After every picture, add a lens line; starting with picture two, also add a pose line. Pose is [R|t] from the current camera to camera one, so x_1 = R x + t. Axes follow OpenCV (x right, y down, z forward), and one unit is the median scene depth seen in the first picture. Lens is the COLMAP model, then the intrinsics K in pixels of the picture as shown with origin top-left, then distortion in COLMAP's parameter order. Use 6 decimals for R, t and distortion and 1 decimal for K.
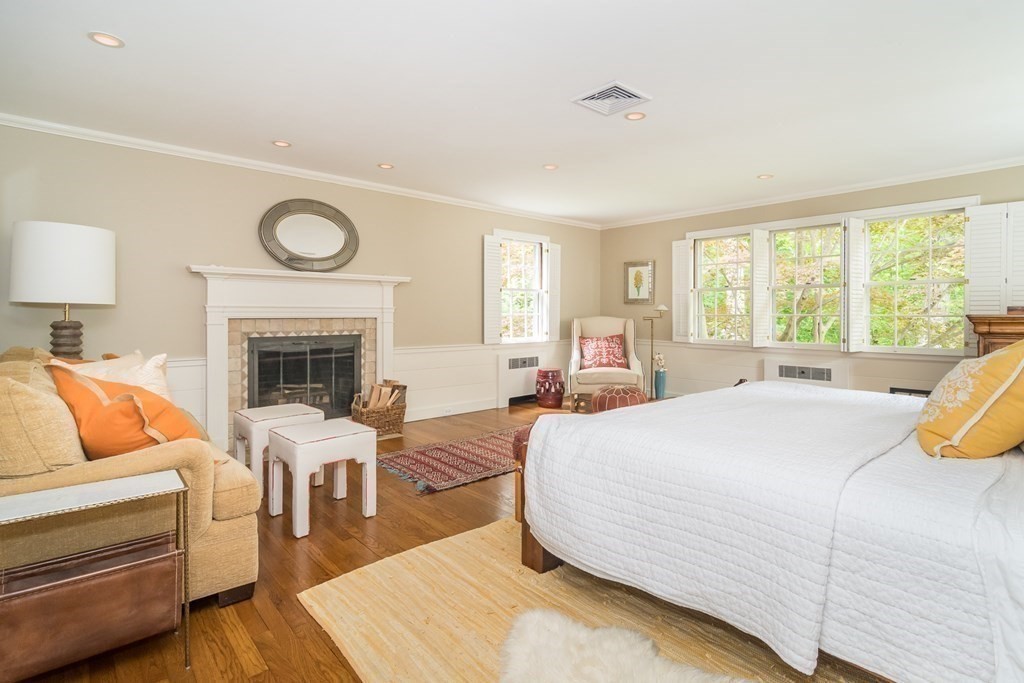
lens RADIAL K [[517.6, 0, 510.6], [0, 517.6, 318.4], [0, 0, 1]] dist [0.013279, 0.000387]
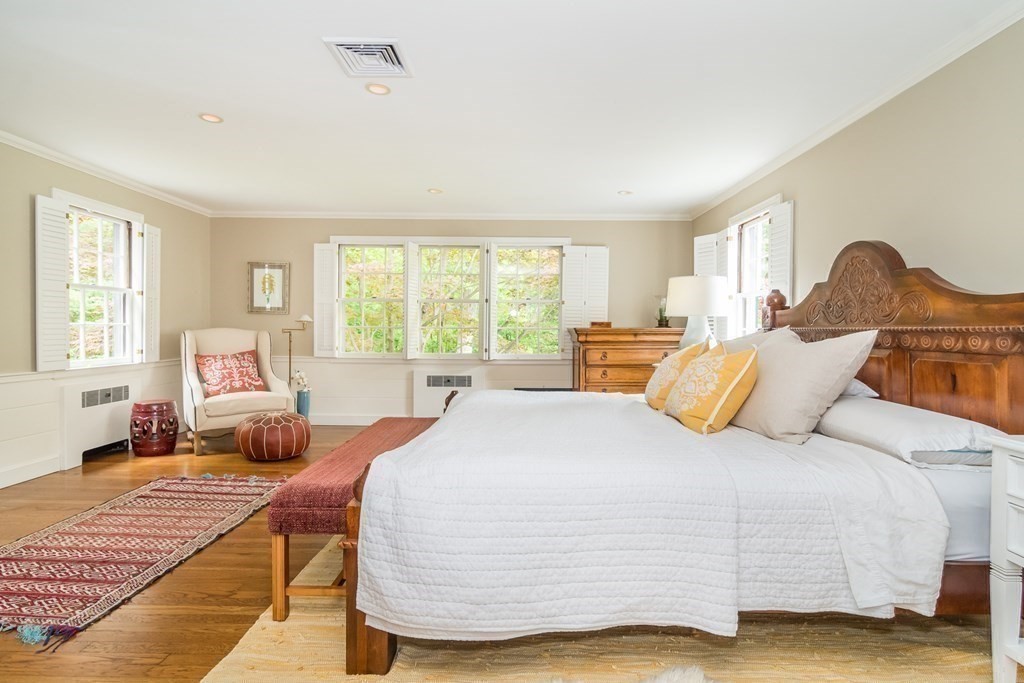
lens RADIAL K [[534.3, 0, 512.0], [0, 534.3, 341.5], [0, 0, 1]] dist [-0.000963, 0.000129]
pose [[0.656016, -0.013991, 0.754618, -0.158366], [0.000008, 0.999828, 0.018530, 0.001799], [-0.754747, -0.012150, 0.655903, 0.150204]]
